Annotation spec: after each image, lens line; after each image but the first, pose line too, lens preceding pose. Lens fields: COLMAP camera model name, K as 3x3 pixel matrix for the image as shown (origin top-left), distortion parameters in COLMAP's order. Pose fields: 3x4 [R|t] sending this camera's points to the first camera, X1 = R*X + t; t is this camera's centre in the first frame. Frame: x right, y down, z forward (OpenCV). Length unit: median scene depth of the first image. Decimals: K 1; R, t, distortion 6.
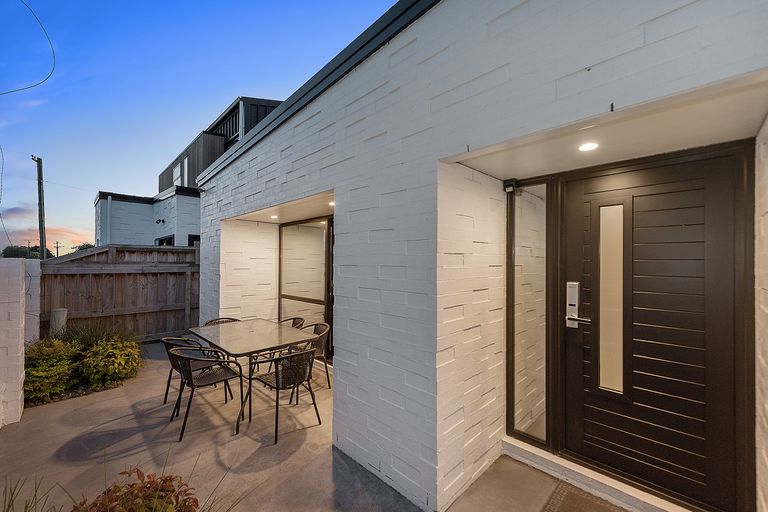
lens RADIAL K [[302.0, 0, 382.3], [0, 302.0, 260.2], [0, 0, 1]] dist [0.003001, -0.000116]
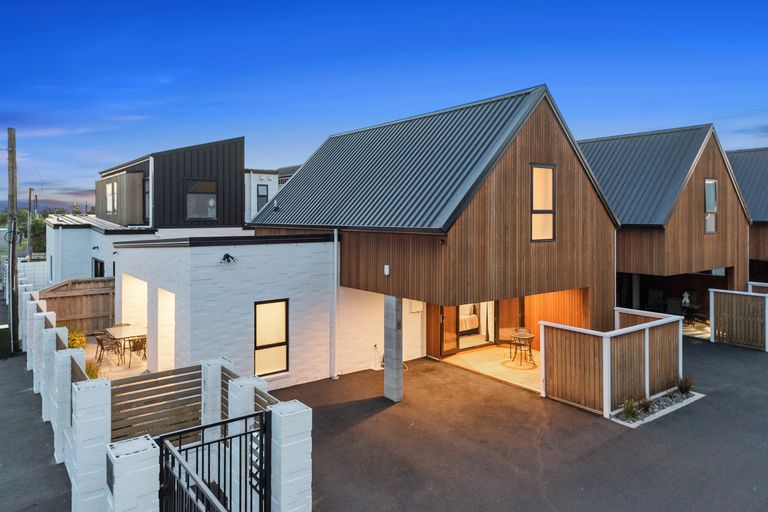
lens RADIAL K [[541.9, 0, 405.3], [0, 541.9, 211.4], [0, 0, 1]] dist [-0.000027, 0.001084]
pose [[0.993050, -0.003297, -0.117651, 1.428698], [0.003886, 0.999981, 0.004774, -0.457194], [0.117633, -0.005198, 0.993044, -1.910073]]
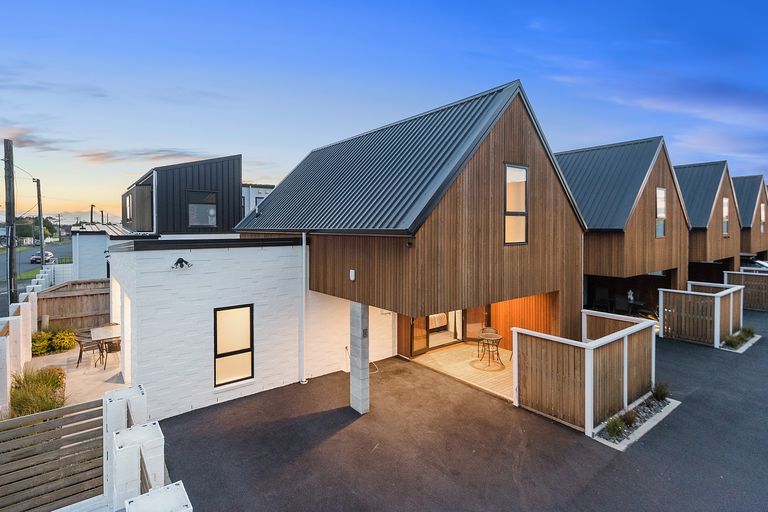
lens RADIAL K [[393.4, 0, 386.9], [0, 393.4, 230.1], [0, 0, 1]] dist [-0.003915, -0.000053]
pose [[0.991861, -0.003381, -0.127279, 1.420293], [0.005725, 0.999821, 0.018052, -0.407573], [0.127195, -0.018634, 0.991703, -1.204789]]
